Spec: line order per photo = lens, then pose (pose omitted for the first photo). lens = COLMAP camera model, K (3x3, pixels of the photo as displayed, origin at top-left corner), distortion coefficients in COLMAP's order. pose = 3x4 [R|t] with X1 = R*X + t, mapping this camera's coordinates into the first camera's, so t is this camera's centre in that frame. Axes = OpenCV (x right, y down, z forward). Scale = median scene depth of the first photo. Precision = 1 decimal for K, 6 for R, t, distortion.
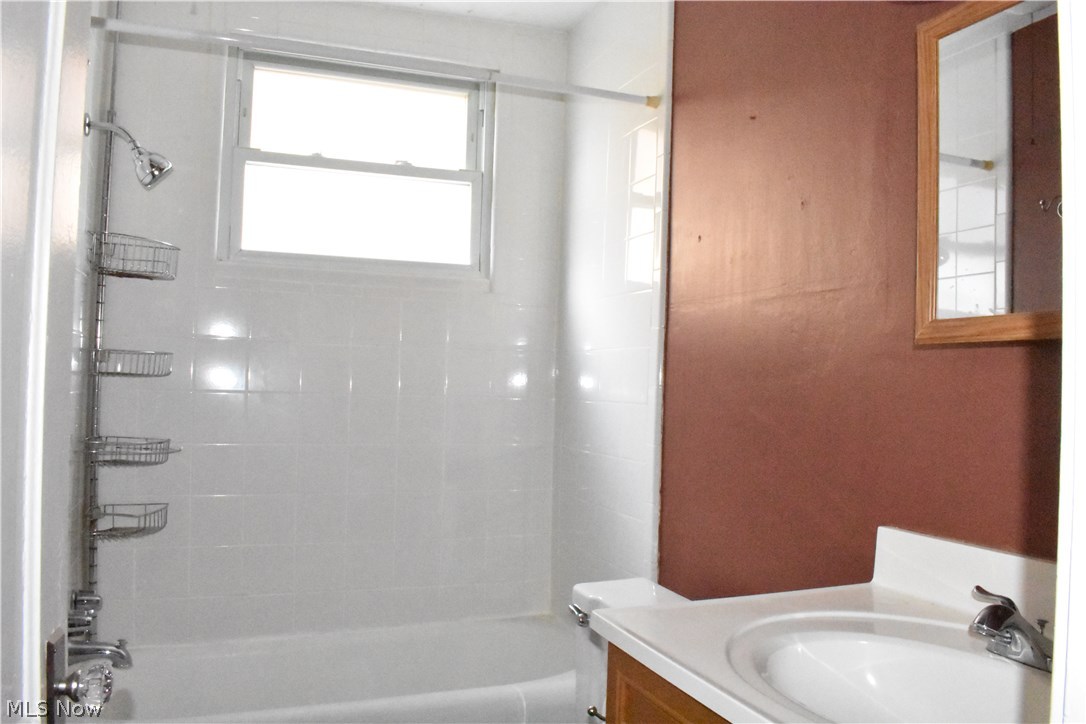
lens RADIAL K [[854.5, 0, 543.0], [0, 854.5, 362.0], [0, 0, 1]] dist [-0.102309, 0.010995]
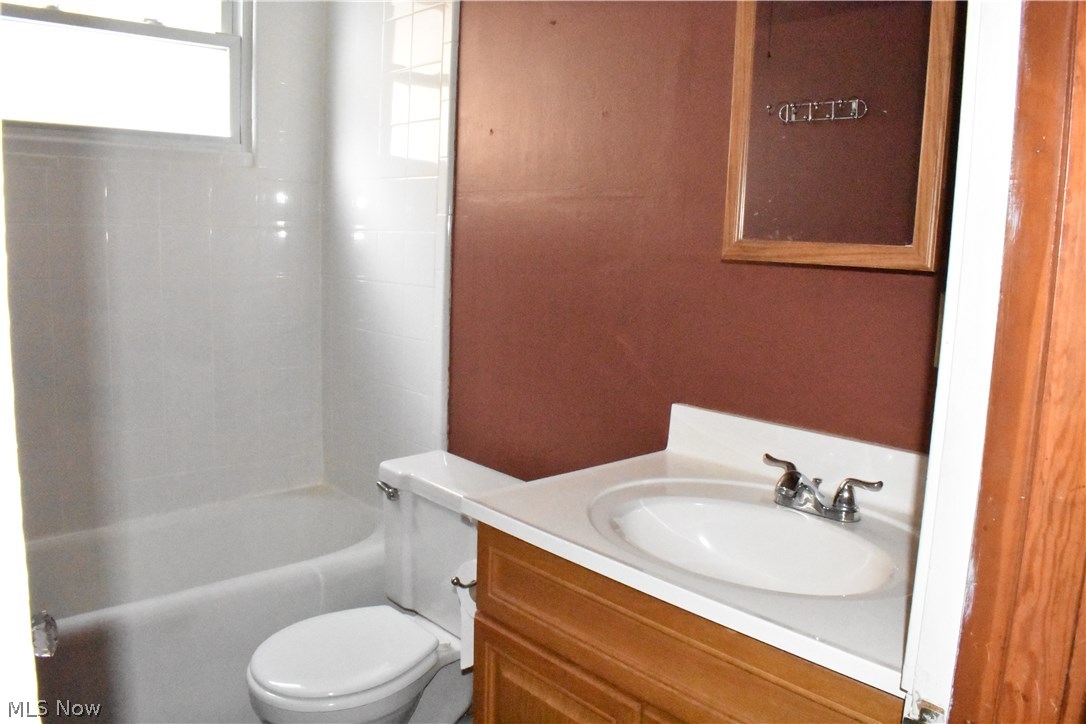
lens RADIAL K [[854.5, 0, 543.0], [0, 854.5, 362.0], [0, 0, 1]] dist [-0.102309, 0.010995]
pose [[0.932725, -0.047108, 0.357497, -0.137092], [-0.018057, 0.984084, 0.176786, -0.050001], [-0.360135, -0.171349, 0.917029, -0.029231]]
